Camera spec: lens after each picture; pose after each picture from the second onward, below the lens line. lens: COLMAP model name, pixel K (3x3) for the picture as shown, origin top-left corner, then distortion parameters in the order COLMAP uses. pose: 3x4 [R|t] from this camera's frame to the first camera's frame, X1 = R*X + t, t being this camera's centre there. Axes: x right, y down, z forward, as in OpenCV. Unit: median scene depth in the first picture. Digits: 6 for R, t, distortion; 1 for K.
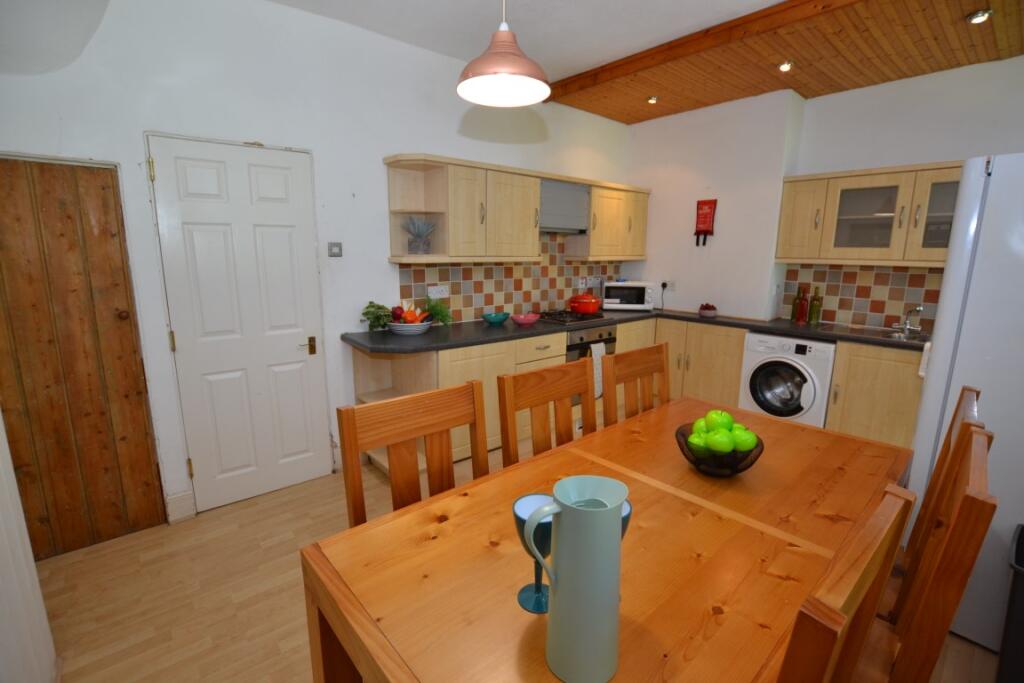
lens RADIAL K [[460.7, 0, 512.0], [0, 460.7, 341.5], [0, 0, 1]] dist [-0.022733, 0.000916]
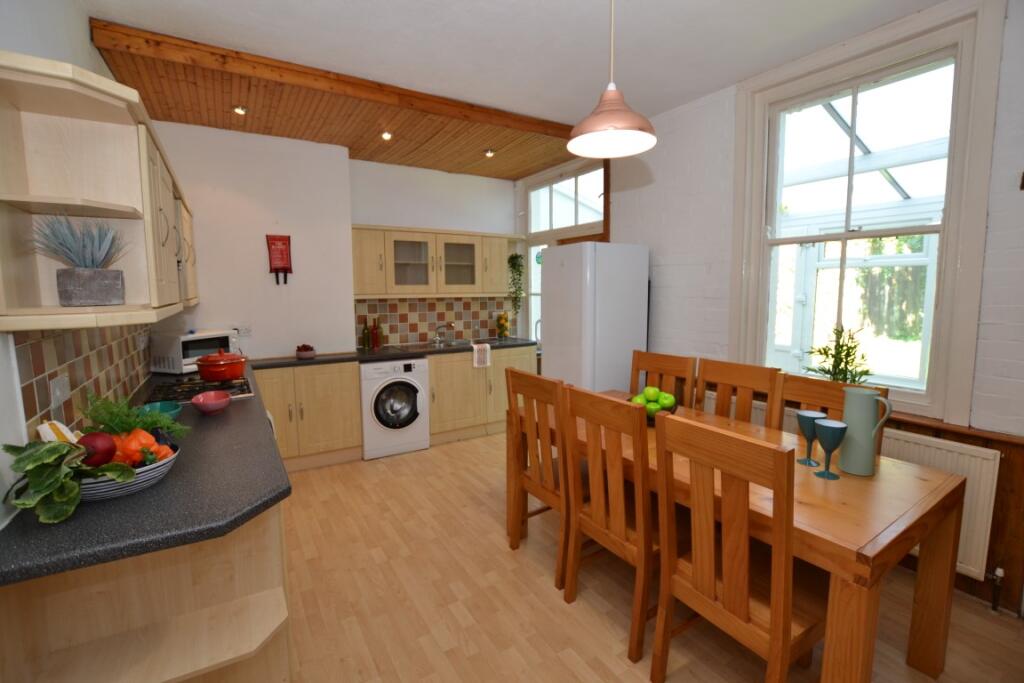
lens RADIAL K [[460.7, 0, 512.0], [0, 460.7, 341.5], [0, 0, 1]] dist [-0.022733, 0.000916]
pose [[0.159499, -0.124190, 0.979355, -0.466561], [0.195788, 0.976329, 0.091920, -0.098491], [-0.967588, 0.177085, 0.180038, 0.443483]]
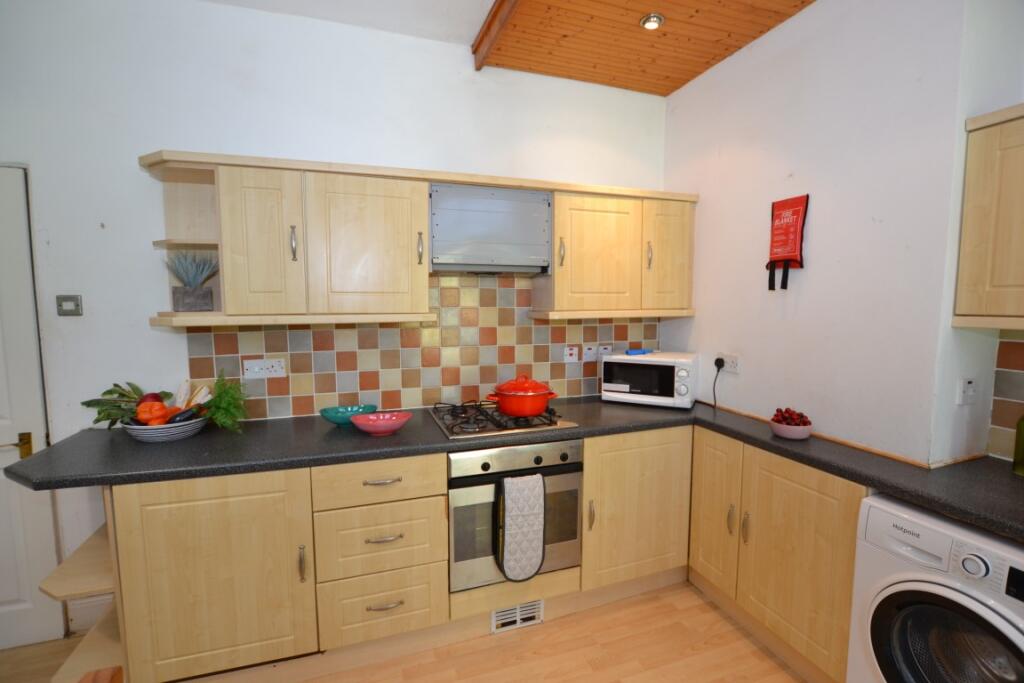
lens RADIAL K [[460.7, 0, 512.0], [0, 460.7, 341.5], [0, 0, 1]] dist [-0.022733, 0.000916]
pose [[0.929376, 0.023114, -0.368411, 0.356826], [-0.062128, 0.993595, -0.094388, -0.096485], [0.363869, 0.110610, 0.924859, 0.484134]]
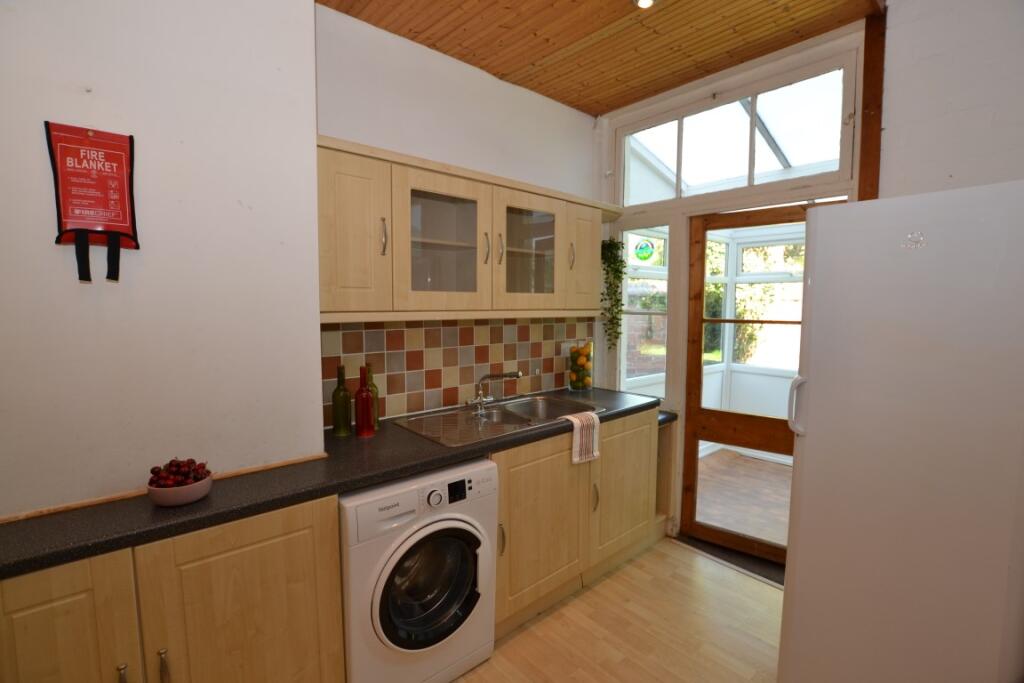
lens RADIAL K [[460.7, 0, 512.0], [0, 460.7, 341.5], [0, 0, 1]] dist [-0.022733, 0.000916]
pose [[0.001368, -0.098623, 0.995124, 0.129593], [0.183842, 0.978189, 0.096692, -0.162995], [-0.982955, 0.182813, 0.019469, 0.806038]]
